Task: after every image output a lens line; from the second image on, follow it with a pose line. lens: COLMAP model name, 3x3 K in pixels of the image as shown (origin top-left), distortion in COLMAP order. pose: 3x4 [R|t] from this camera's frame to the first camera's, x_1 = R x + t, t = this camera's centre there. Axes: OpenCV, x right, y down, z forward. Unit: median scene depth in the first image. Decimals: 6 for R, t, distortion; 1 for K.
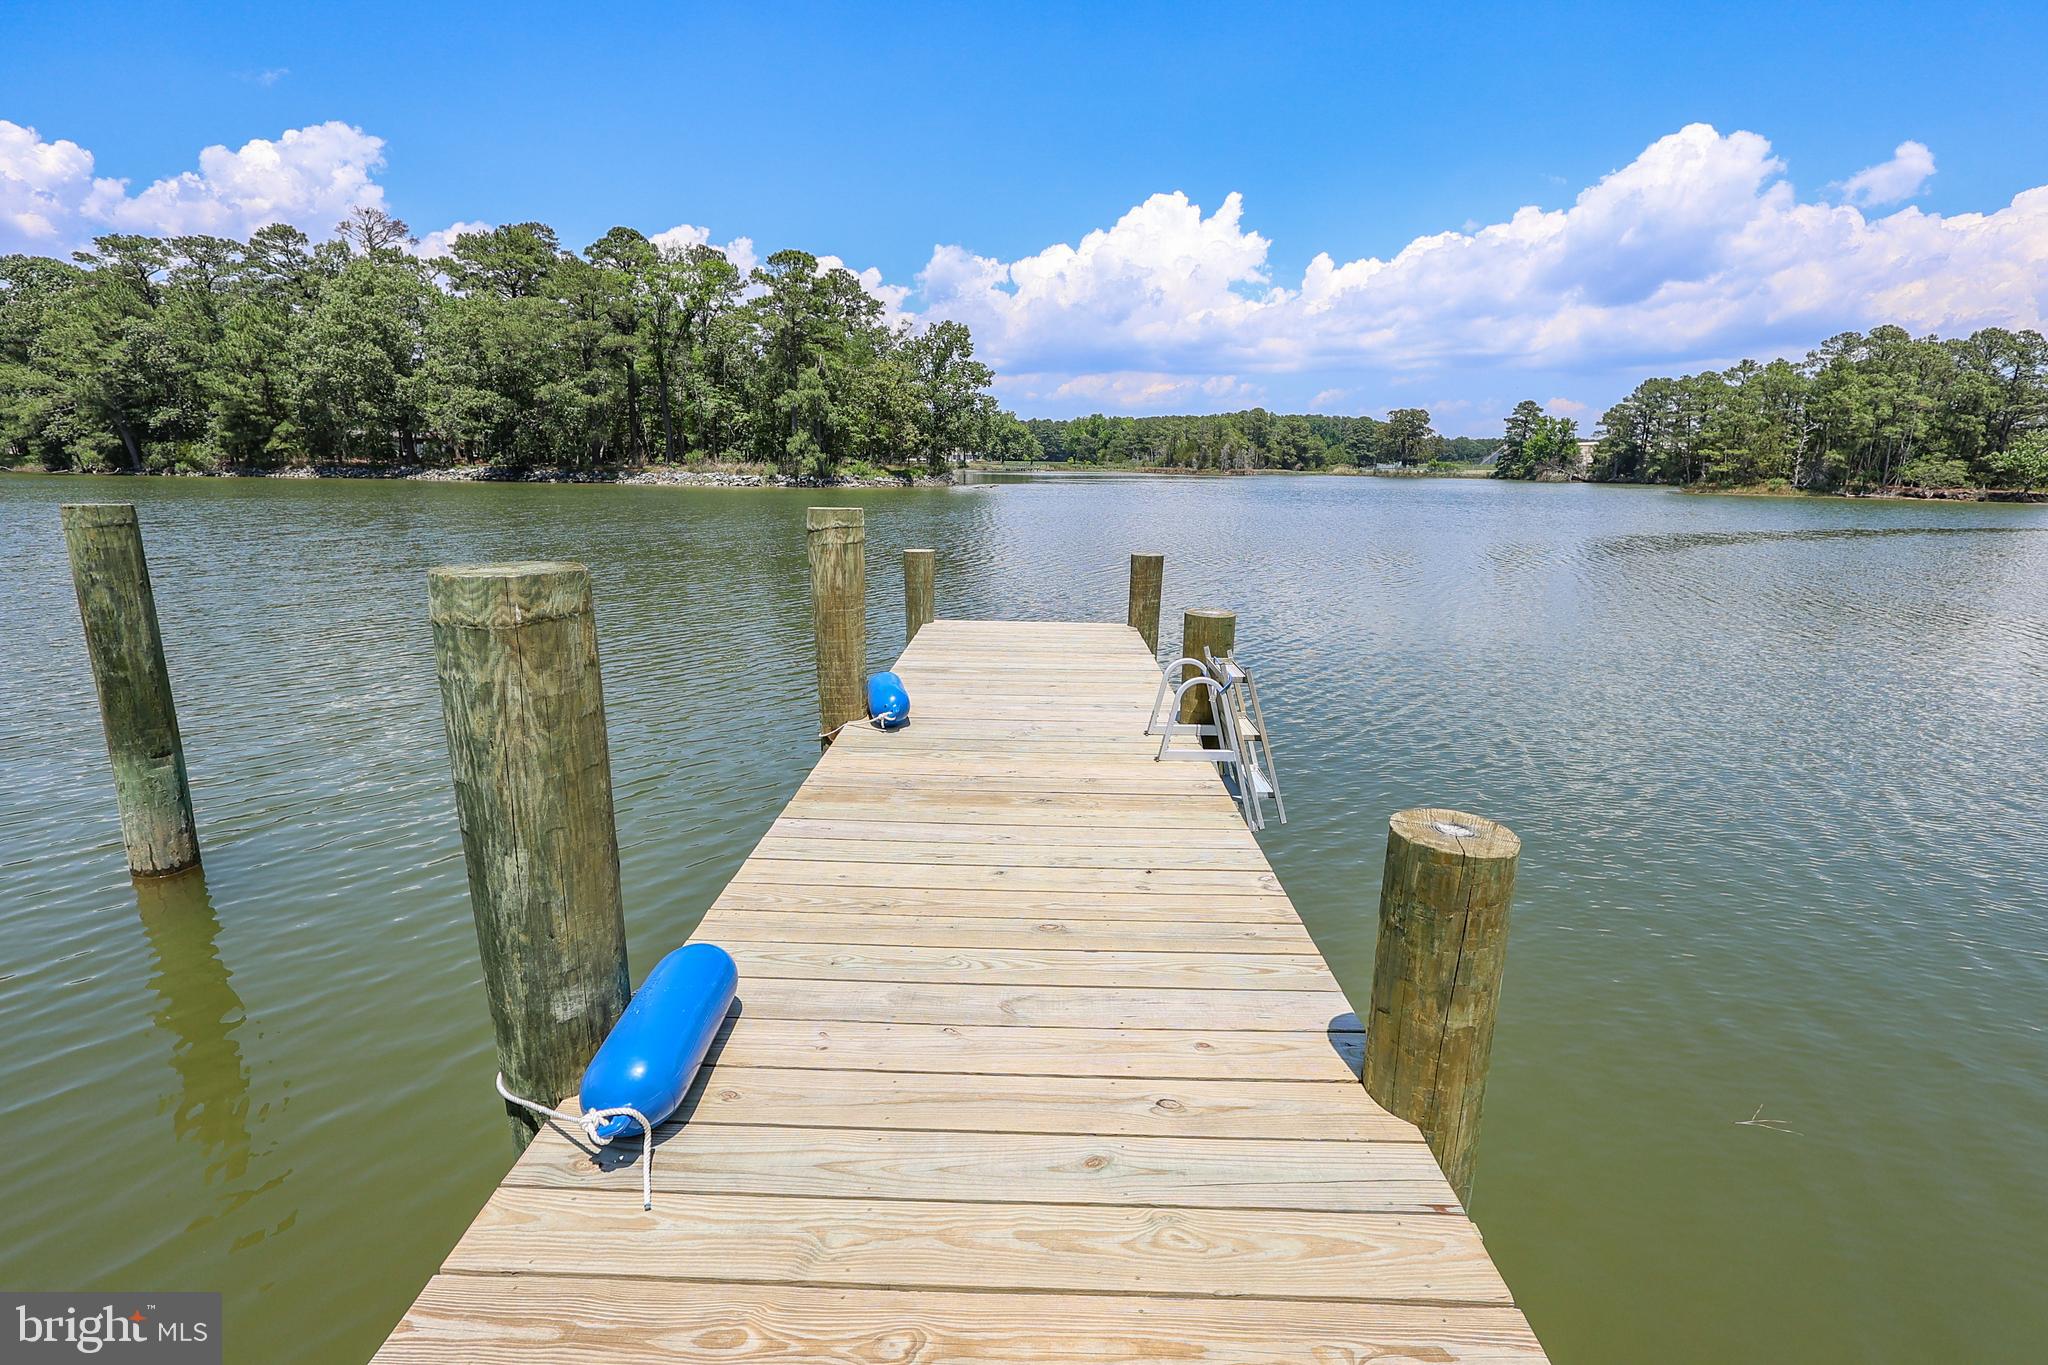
lens RADIAL K [[933.8, 0, 1024.0], [0, 933.8, 682.5], [0, 0, 1]] dist [-0.005137, -0.000279]
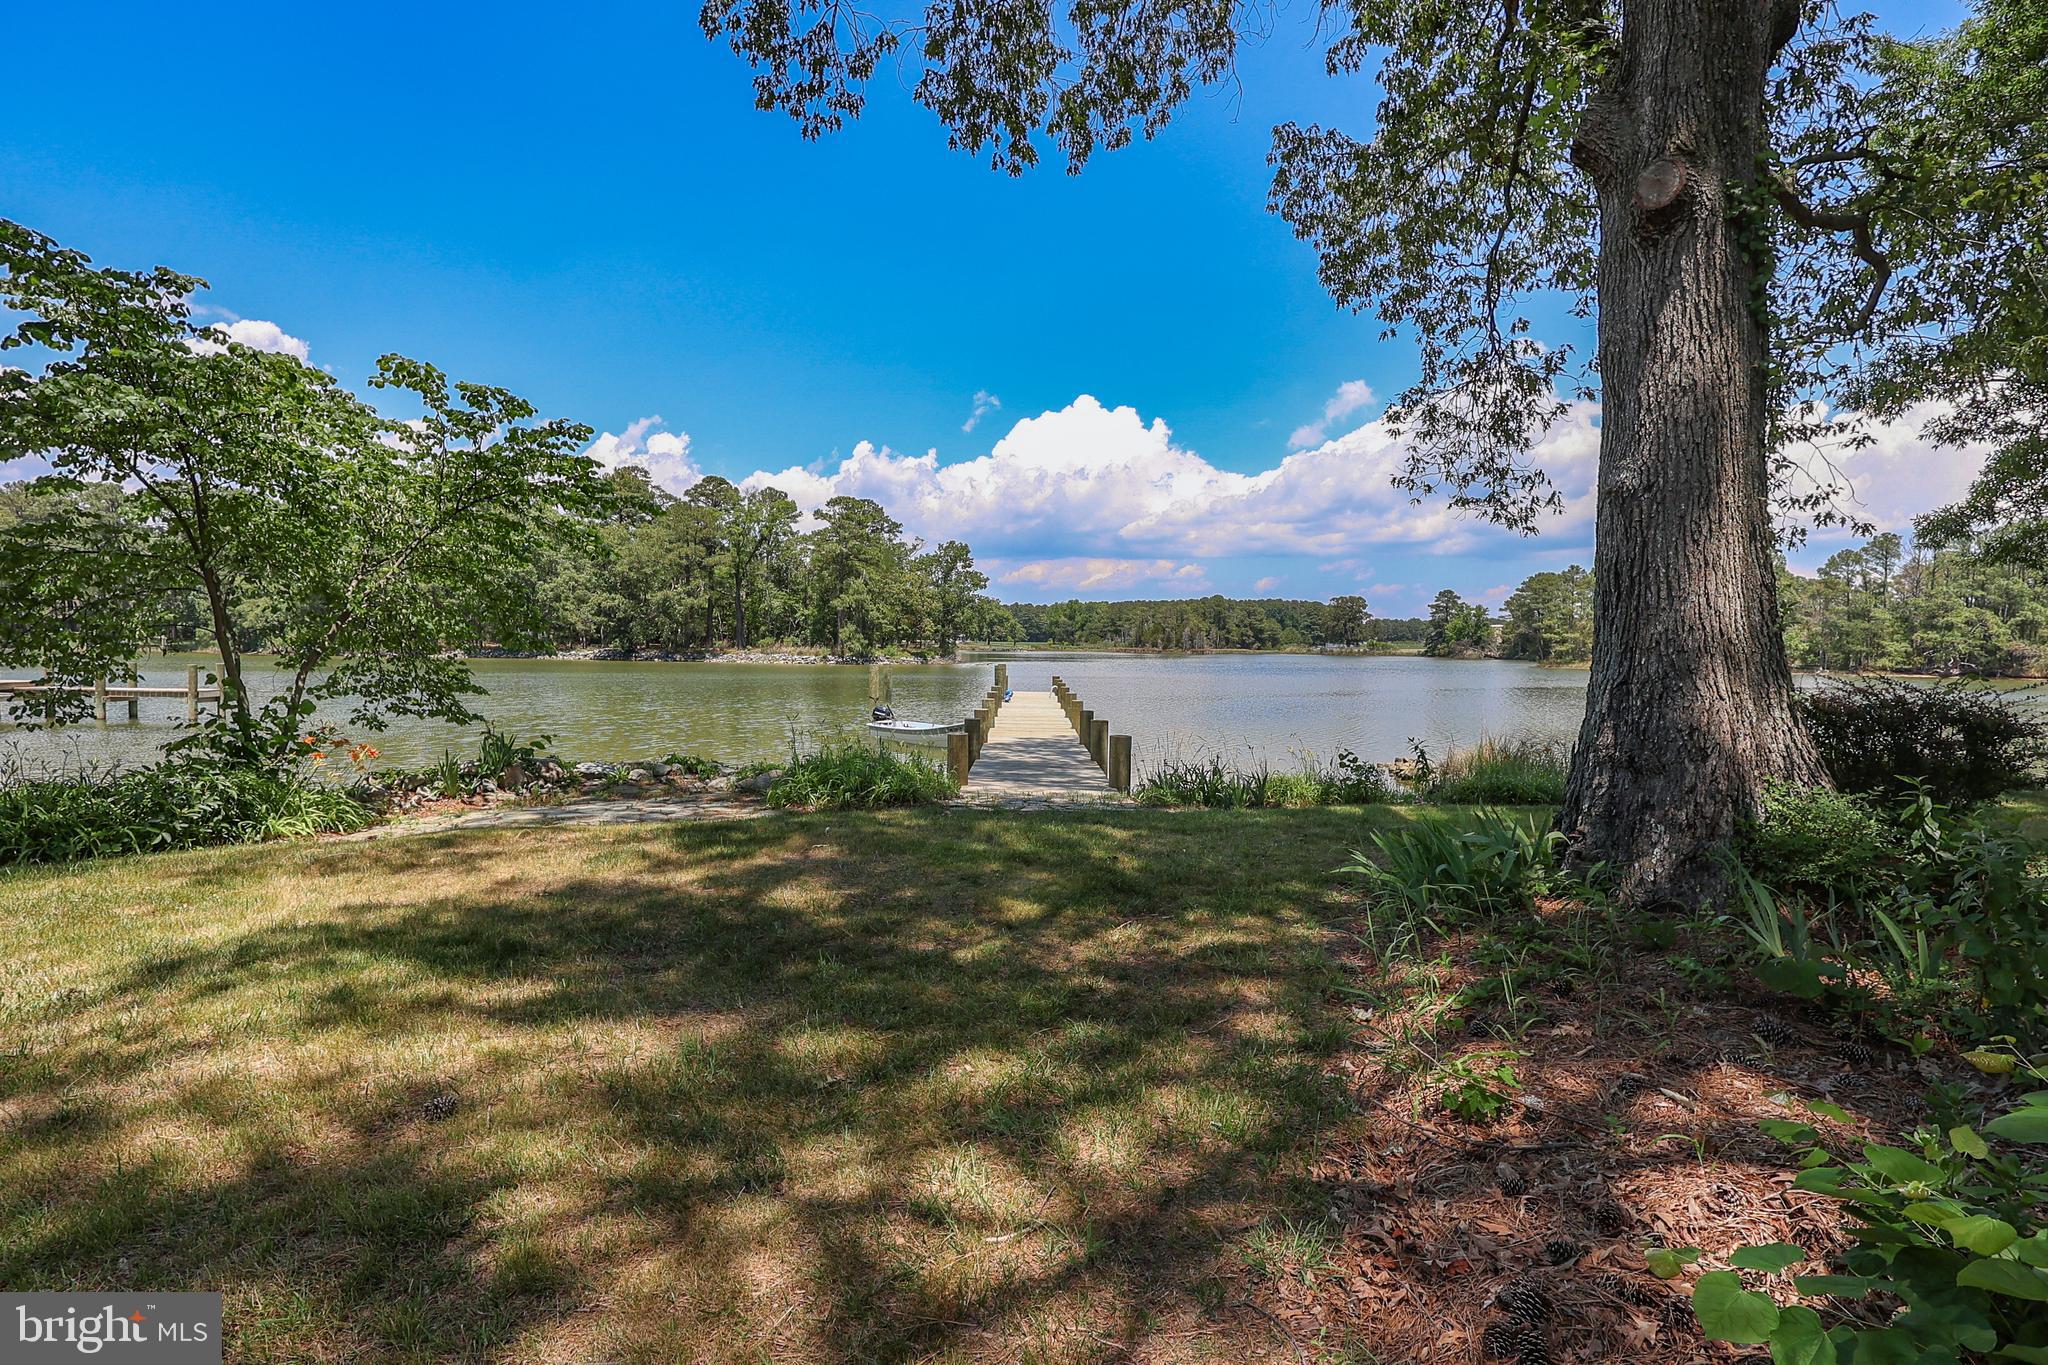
lens RADIAL K [[957.3, 0, 1017.4], [0, 957.3, 687.9], [0, 0, 1]] dist [0.000330, 0.000690]
pose [[0.999916, -0.002814, 0.012667, -0.009285], [0.005072, 0.983291, -0.181969, 0.064143], [-0.011943, 0.182018, 0.983223, -0.296583]]
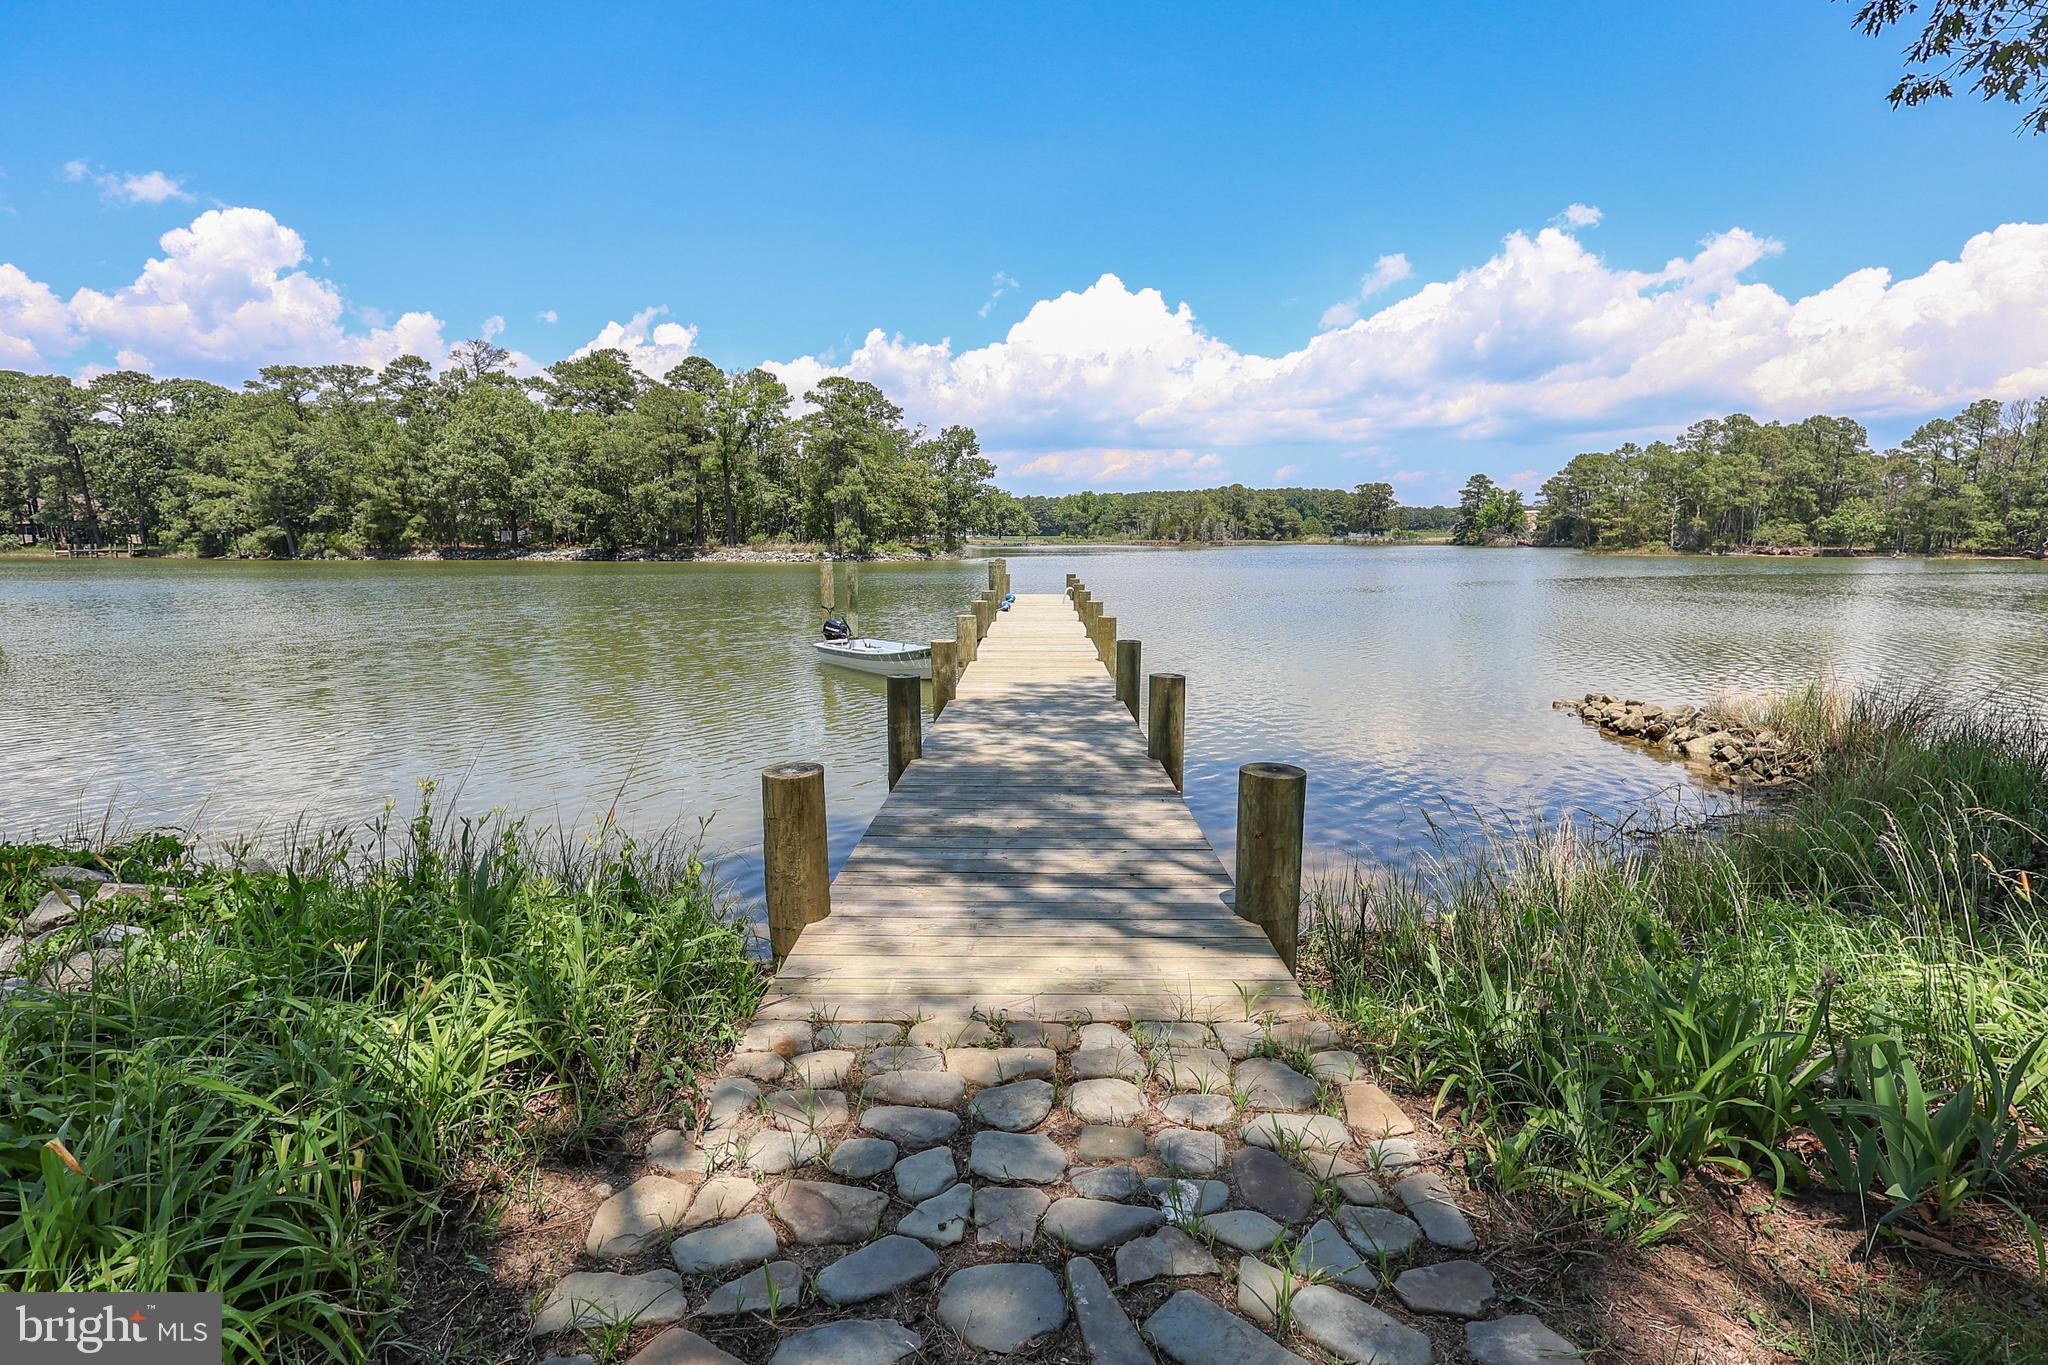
lens RADIAL K [[951.8, 0, 1024.0], [0, 951.8, 682.5], [0, 0, 1]] dist [0.005829, -0.001083]
pose [[0.999859, -0.016405, 0.003682, -0.005444], [0.016644, 0.996752, -0.078797, 0.047419], [-0.002377, 0.078847, 0.996884, -0.217981]]
